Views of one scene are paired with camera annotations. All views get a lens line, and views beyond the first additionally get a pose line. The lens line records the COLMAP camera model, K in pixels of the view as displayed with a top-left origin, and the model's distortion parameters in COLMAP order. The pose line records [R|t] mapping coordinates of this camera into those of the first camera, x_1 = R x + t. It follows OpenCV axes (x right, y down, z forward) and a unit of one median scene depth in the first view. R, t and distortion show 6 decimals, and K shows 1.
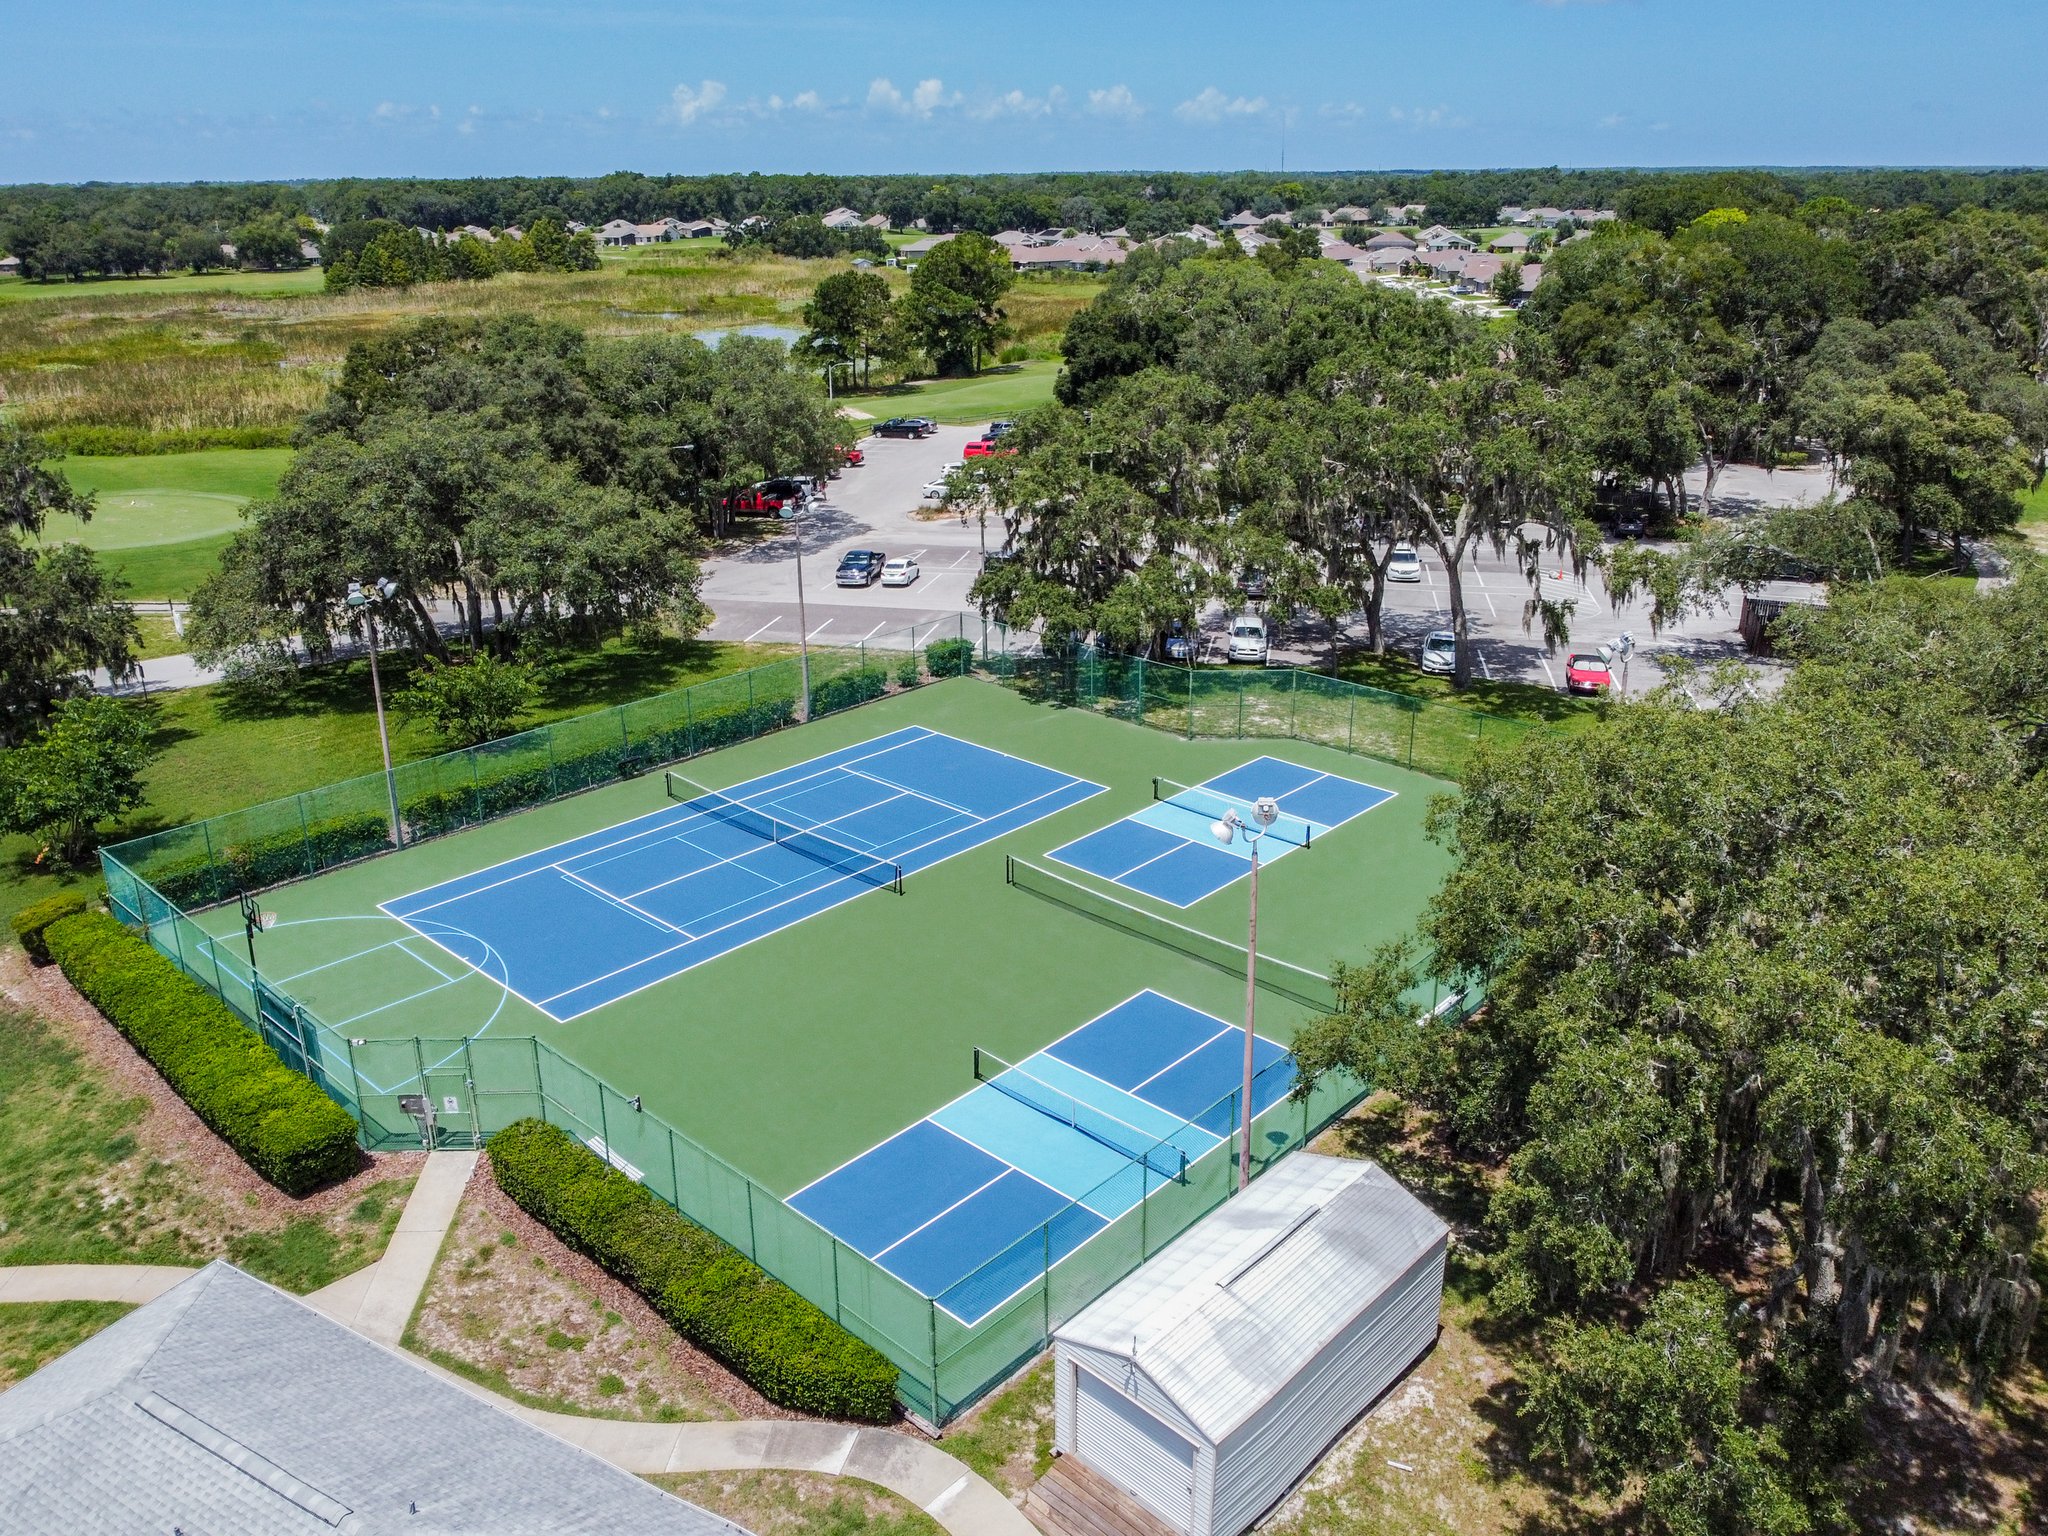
lens RADIAL K [[1561.2, 0, 1024.0], [0, 1561.2, 768.0], [0, 0, 1]] dist [-0.008054, 0.003002]
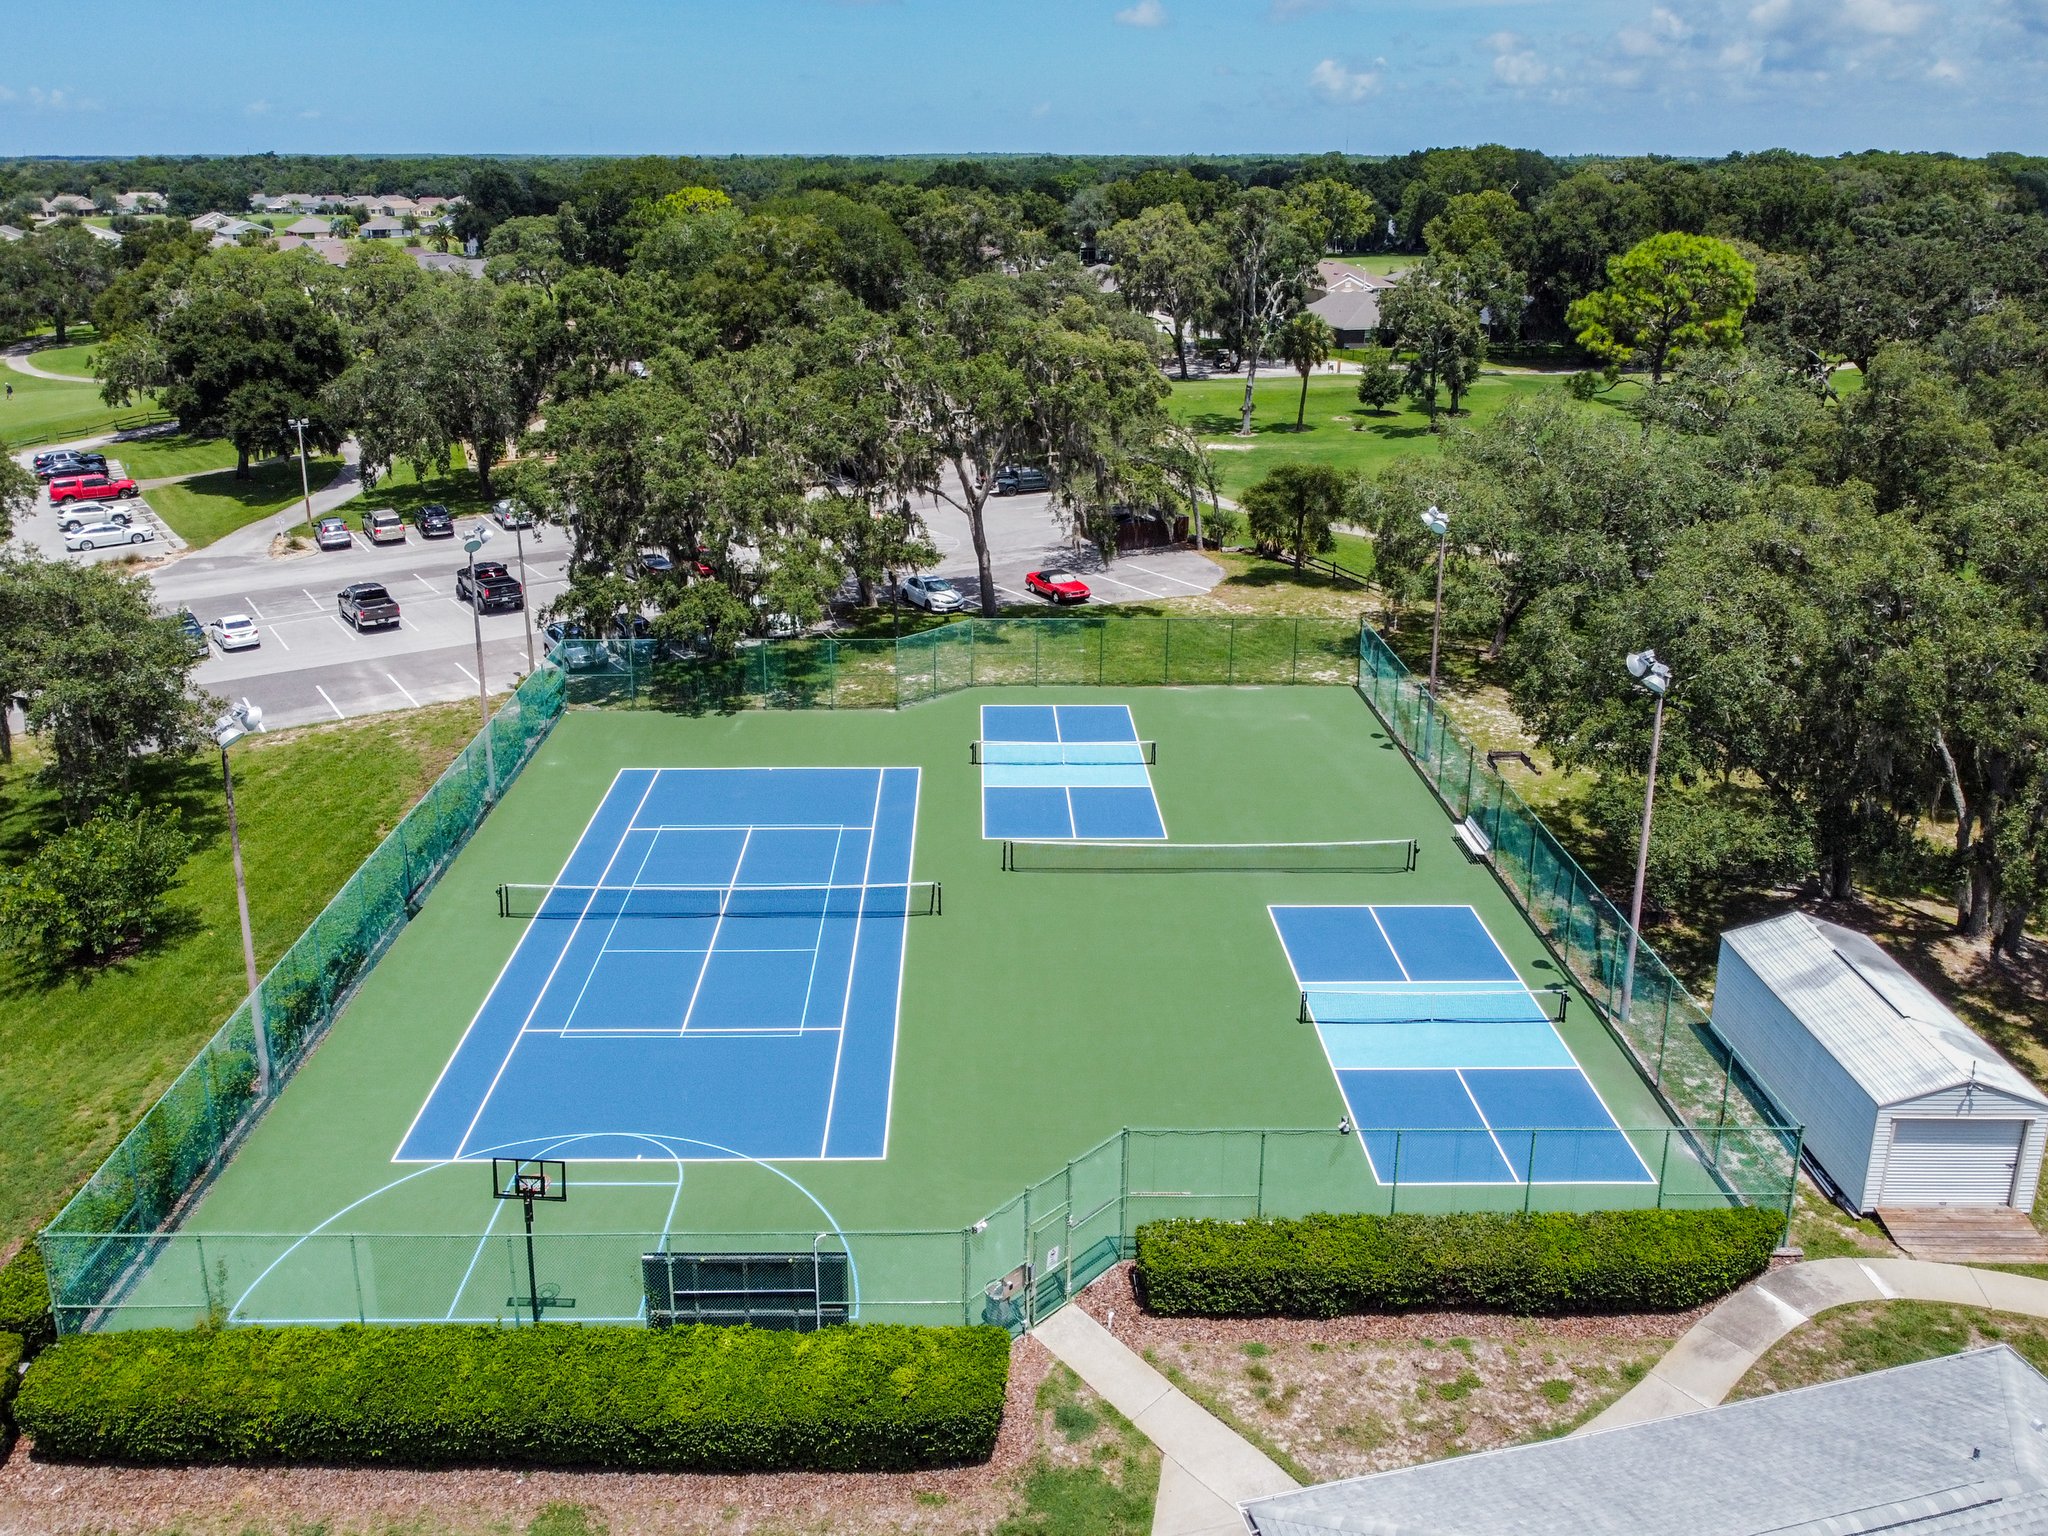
lens RADIAL K [[1573.3, 0, 1023.4], [0, 1573.3, 668.9], [0, 0, 1]] dist [-0.004622, 0.003263]
pose [[0.720037, -0.206263, 0.662573, -0.332929], [0.240665, 0.969769, 0.040357, -0.044080], [-0.650867, 0.130399, 0.747909, 0.144934]]
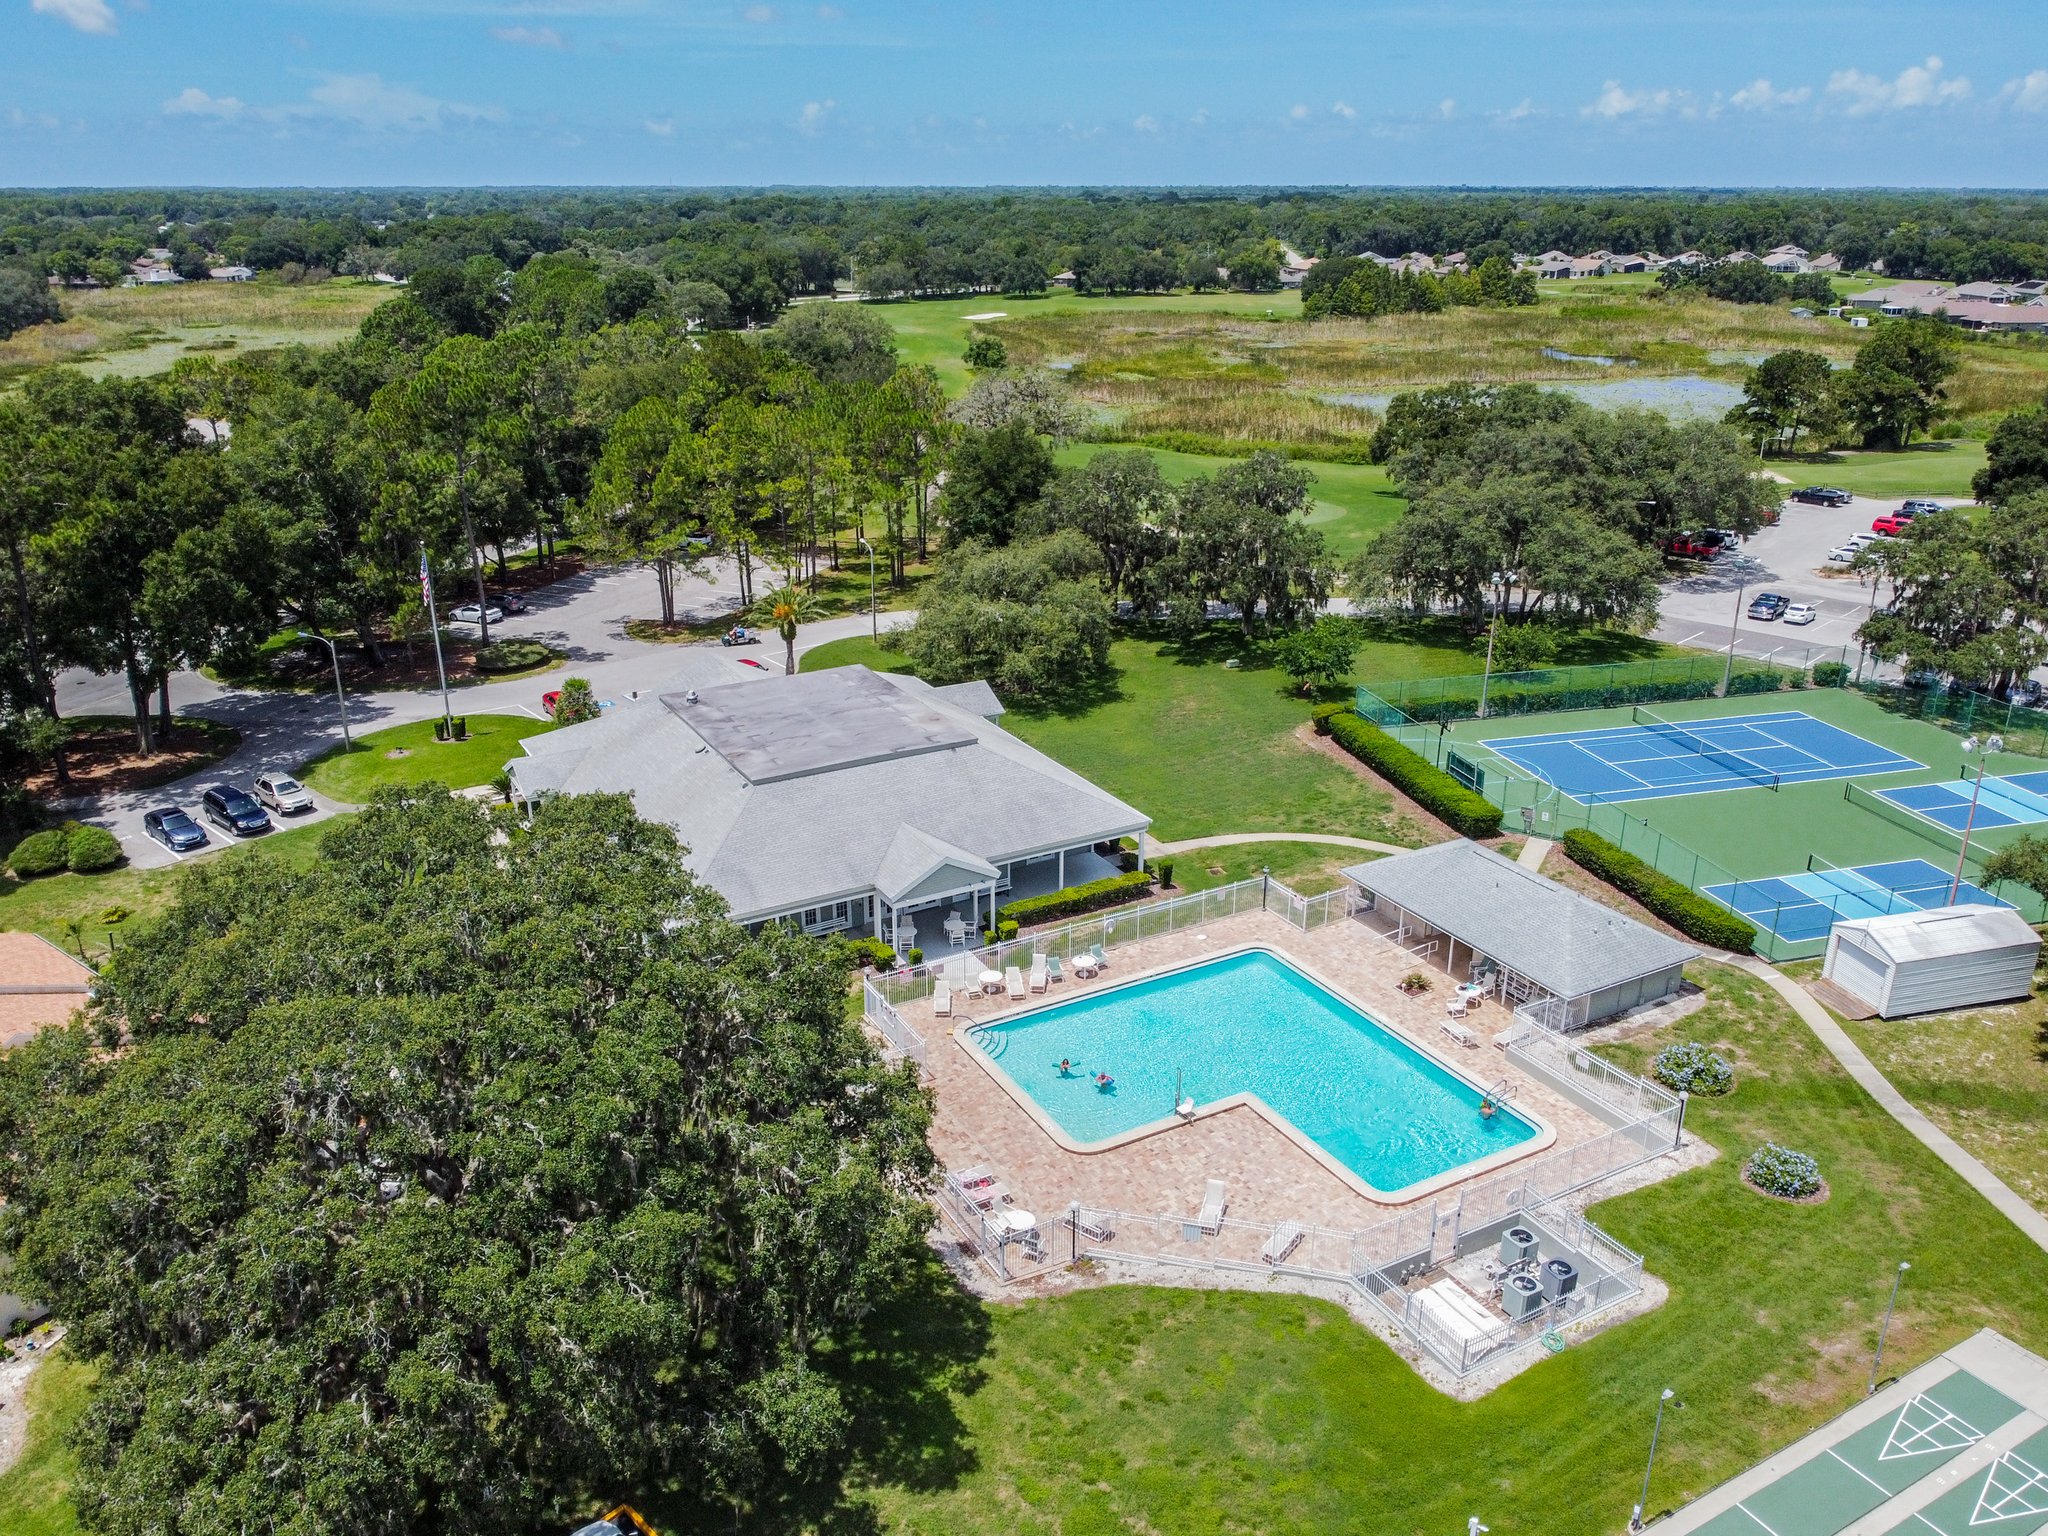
lens RADIAL K [[1561.2, 0, 1024.0], [0, 1561.2, 768.0], [0, 0, 1]] dist [-0.008054, 0.003002]
pose [[0.856603, 0.191075, -0.479294, 0.016578], [-0.193798, 0.980039, 0.044341, 0.076172], [0.478199, 0.054903, 0.876534, -0.498439]]
